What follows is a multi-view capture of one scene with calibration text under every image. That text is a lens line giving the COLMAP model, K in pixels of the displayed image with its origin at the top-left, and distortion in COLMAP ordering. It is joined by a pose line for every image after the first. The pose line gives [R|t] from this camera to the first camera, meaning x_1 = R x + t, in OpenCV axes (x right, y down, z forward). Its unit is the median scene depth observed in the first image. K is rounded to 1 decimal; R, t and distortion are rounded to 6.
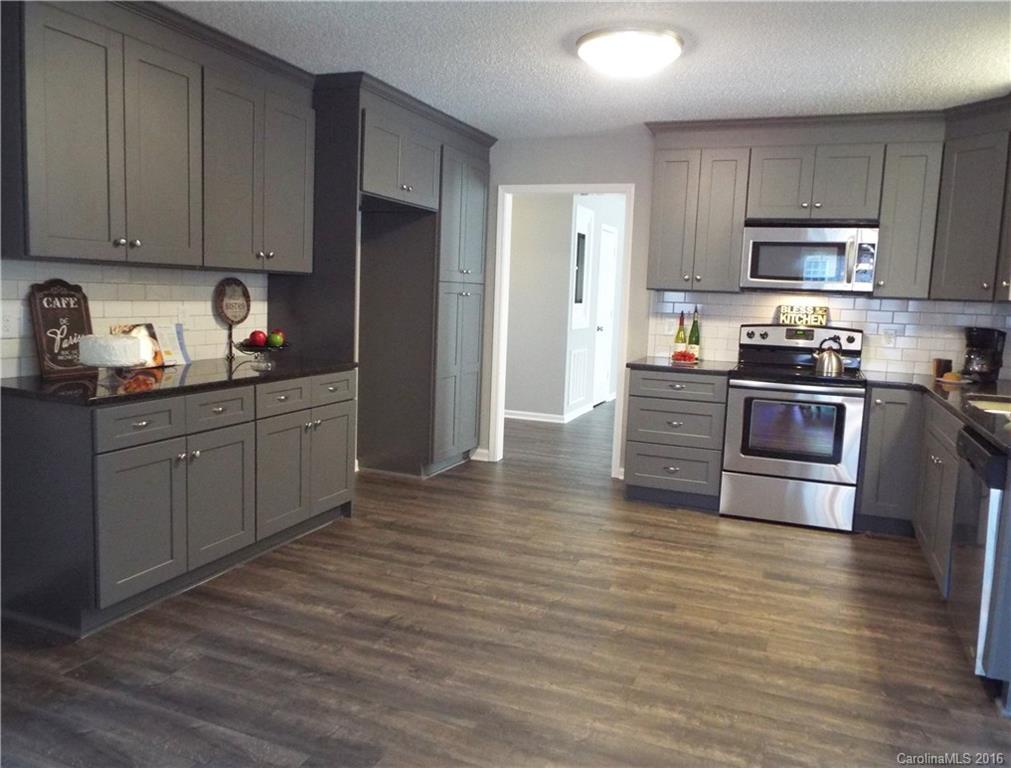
lens RADIAL K [[740.8, 0, 505.5], [0, 740.8, 384.0], [0, 0, 1]] dist [-0.045487, 0.001021]
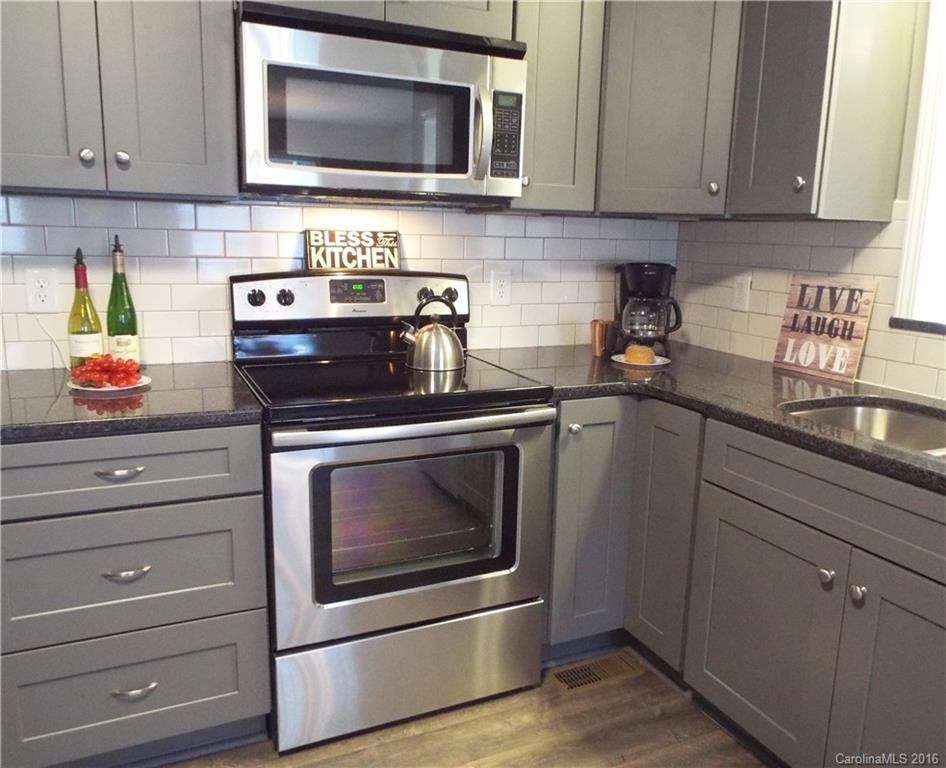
lens RADIAL K [[744.2, 0, 473.0], [0, 744.2, 384.0], [0, 0, 1]] dist [-0.016533, -0.004265]
pose [[0.679213, -0.161671, 0.715914, 0.105975], [0.086681, 0.986280, 0.140490, -0.074625], [-0.728805, -0.033366, 0.683908, 0.664704]]
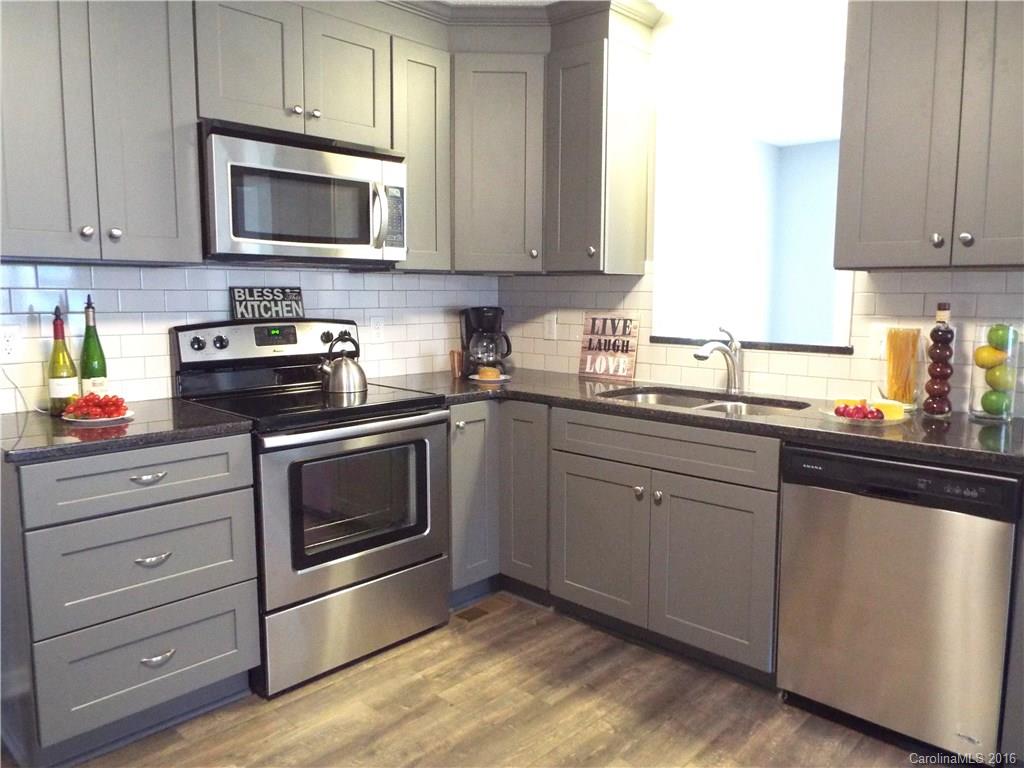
lens RADIAL K [[743.6, 0, 525.6], [0, 743.6, 385.2], [0, 0, 1]] dist [-0.011921, -0.008916]
pose [[0.352376, -0.148655, 0.923977, -0.093753], [0.120122, 0.986321, 0.112875, -0.076662], [-0.928118, 0.071215, 0.365412, 0.644703]]
